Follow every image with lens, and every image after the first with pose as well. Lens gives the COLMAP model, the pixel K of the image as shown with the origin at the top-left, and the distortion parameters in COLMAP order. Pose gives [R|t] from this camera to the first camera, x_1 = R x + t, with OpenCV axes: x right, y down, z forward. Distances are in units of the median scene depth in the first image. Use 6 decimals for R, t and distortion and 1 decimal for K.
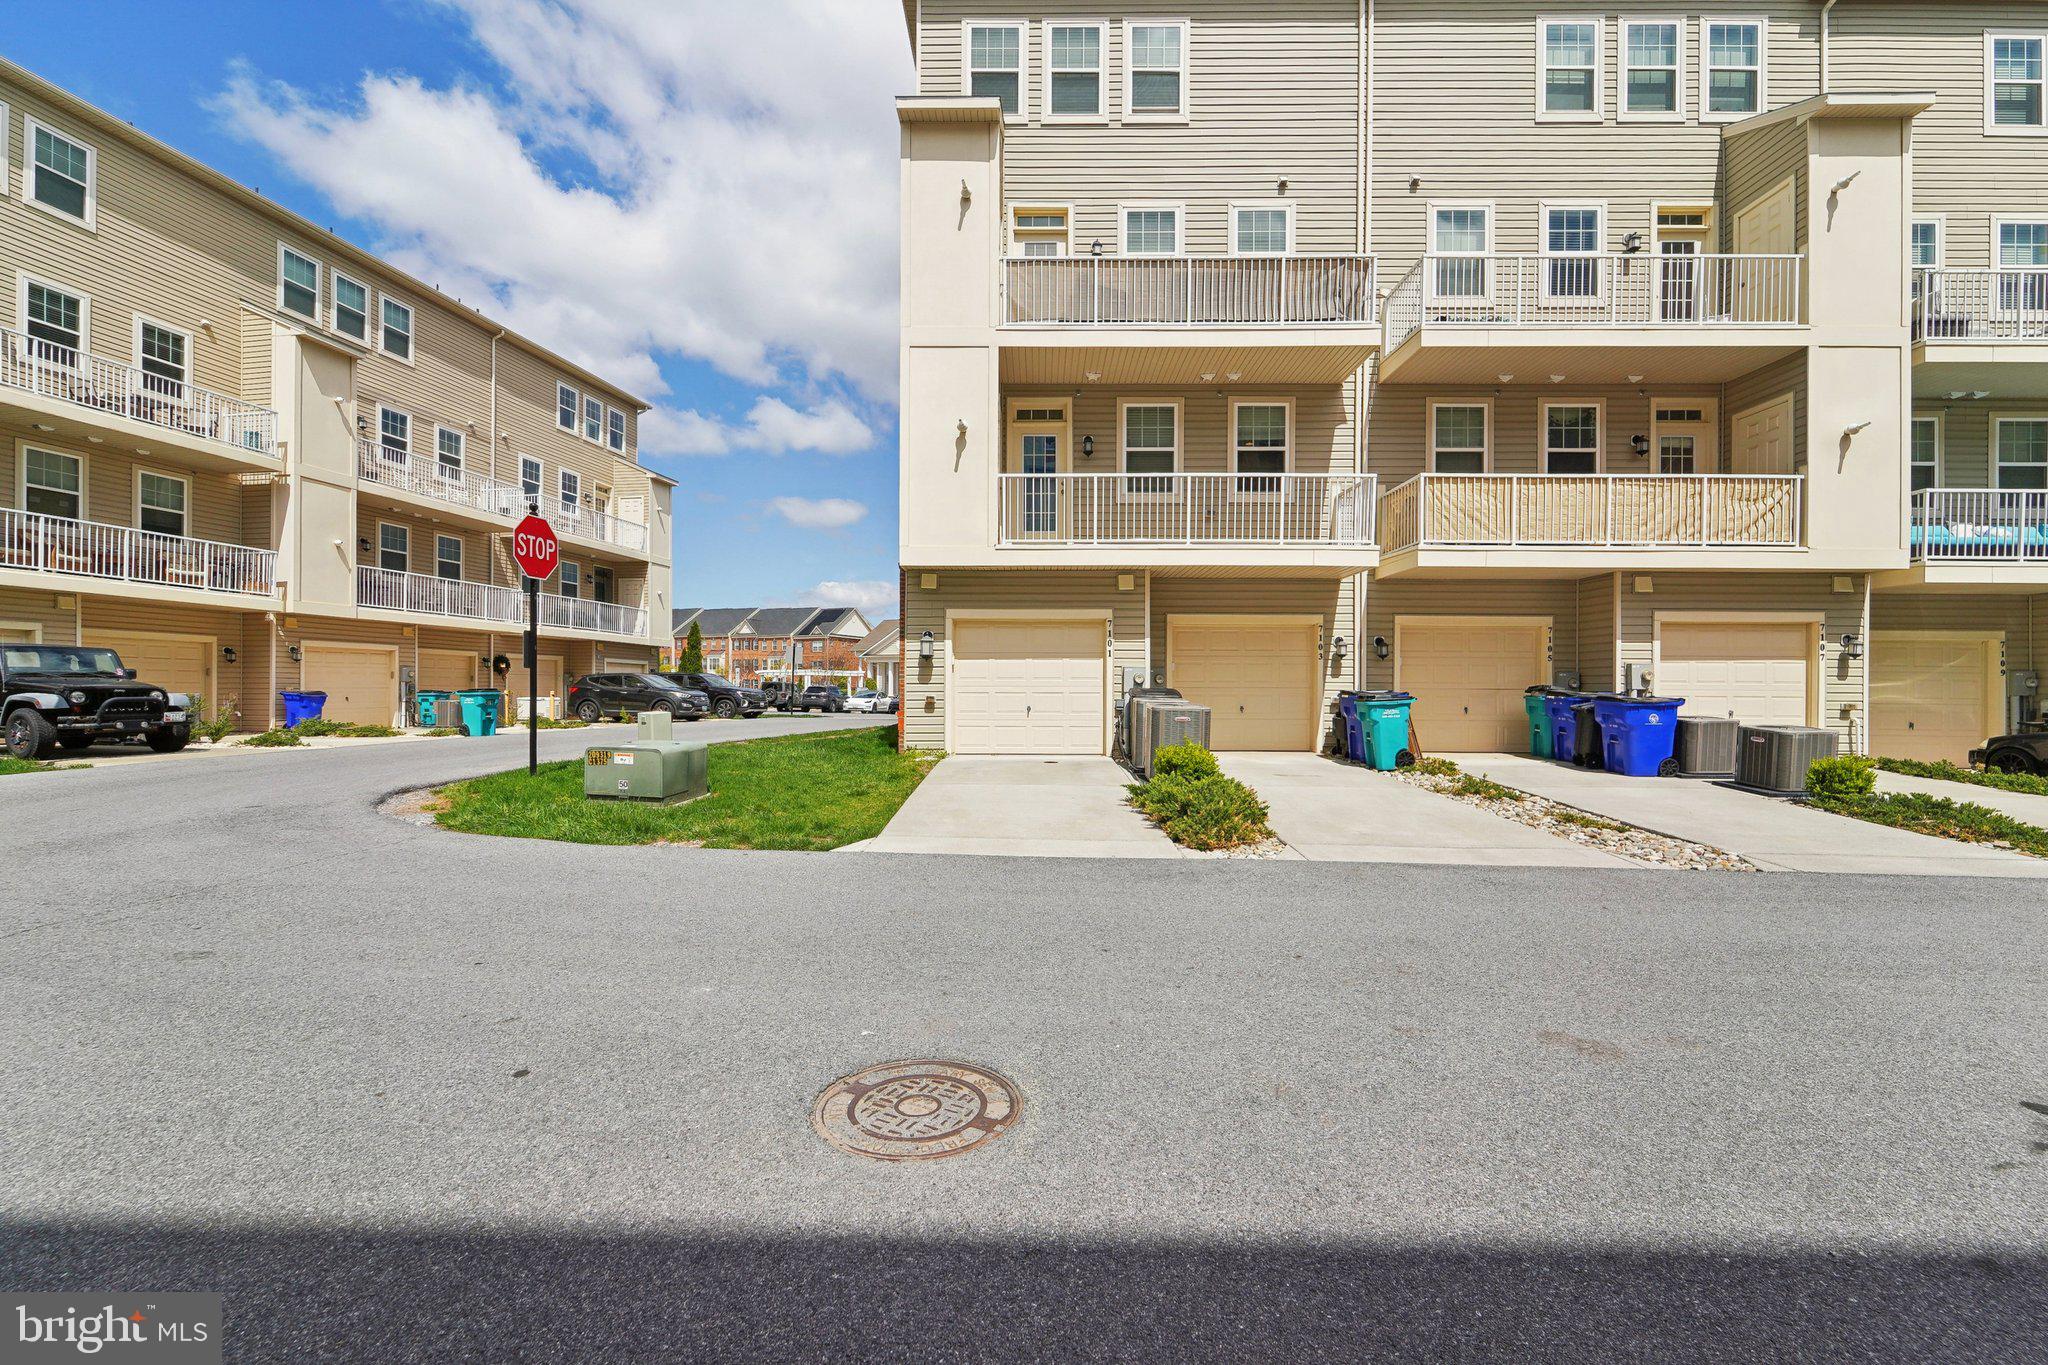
lens RADIAL K [[845.1, 0, 1025.6], [0, 845.1, 687.2], [0, 0, 1]] dist [0.004343, -0.001909]
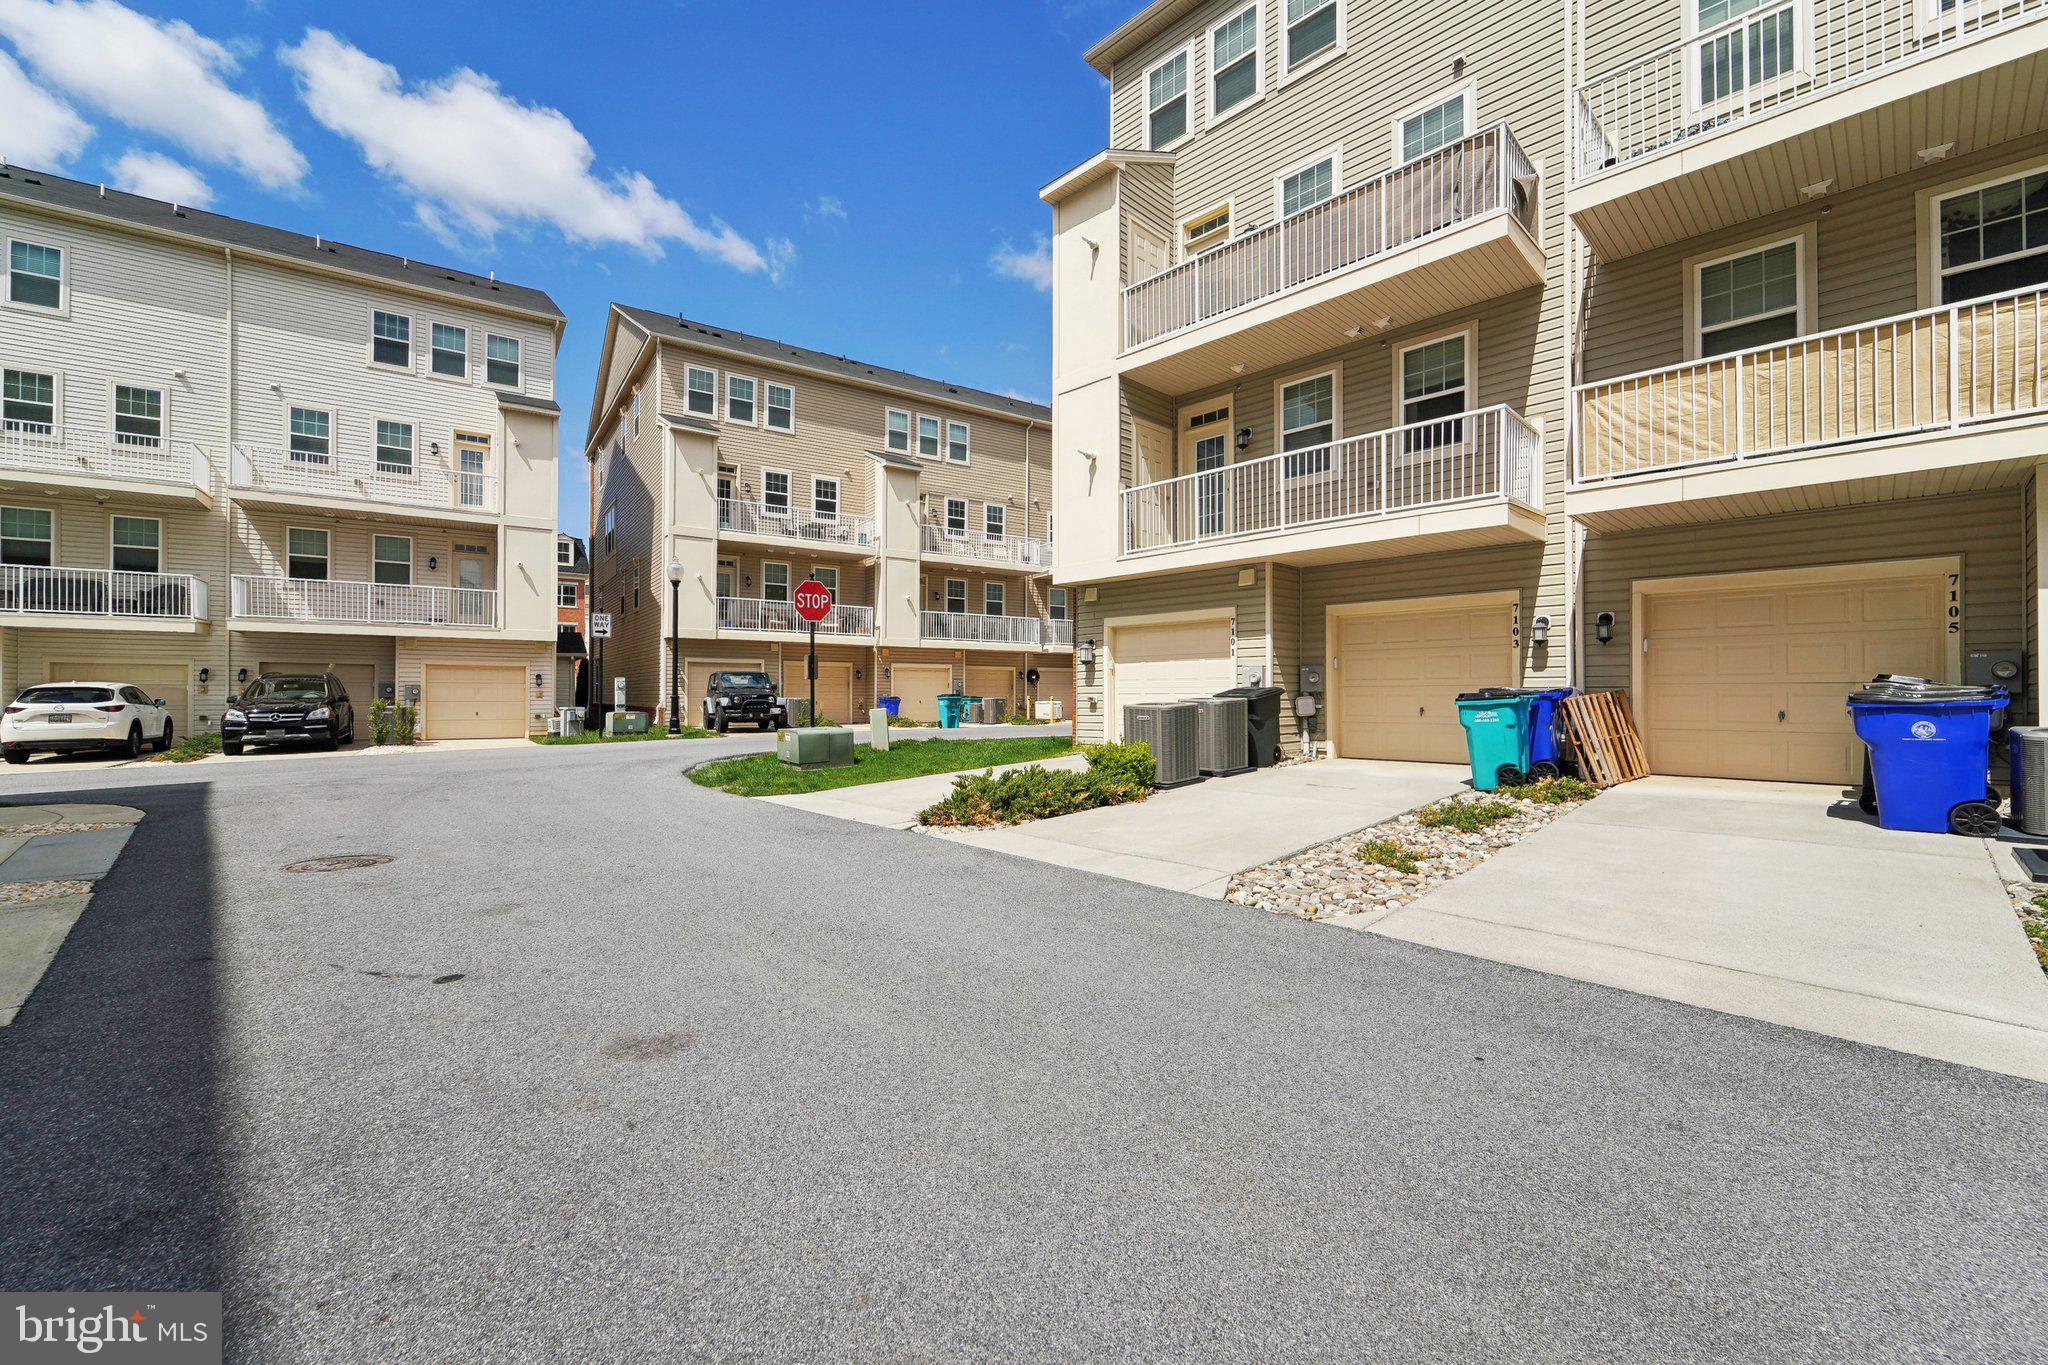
lens RADIAL K [[845.1, 0, 1012.0], [0, 845.1, 684.7], [0, 0, 1]] dist [0.004343, -0.001909]
pose [[0.699265, -0.014415, -0.714717, 0.578335], [0.005933, 0.999879, -0.014362, 0.009114], [0.714838, 0.005803, 0.699266, 0.131492]]
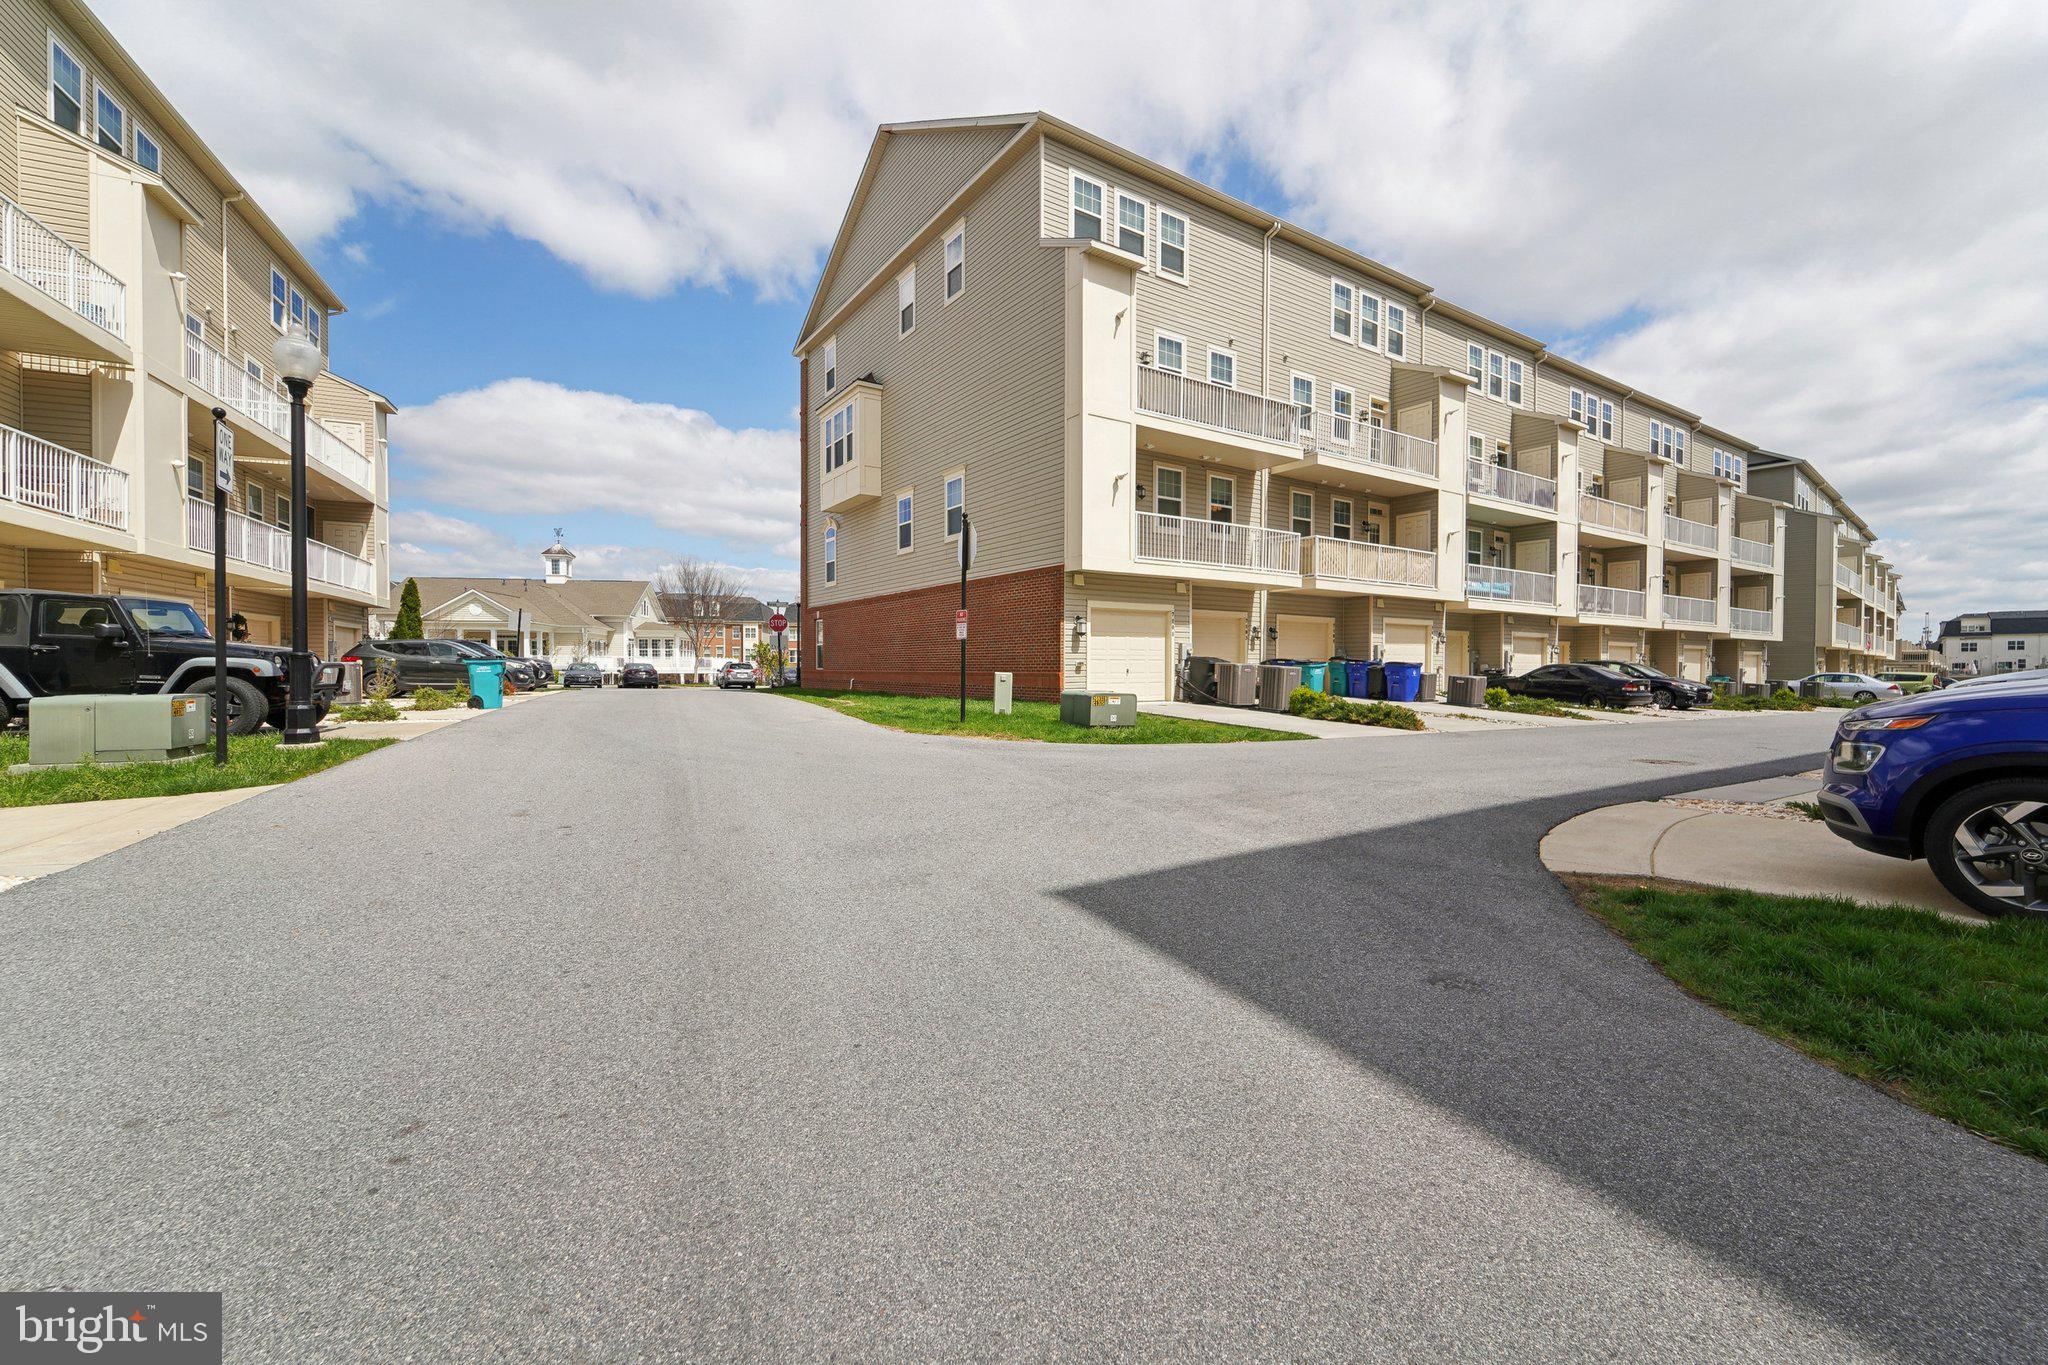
lens RADIAL K [[845.1, 0, 1009.6], [0, 845.1, 677.6], [0, 0, 1]] dist [0.004343, -0.001909]
pose [[0.826884, -0.009914, 0.562285, -0.946451], [-0.002306, 0.999776, 0.021018, 0.007062], [-0.562368, -0.018676, 0.826676, -0.094047]]
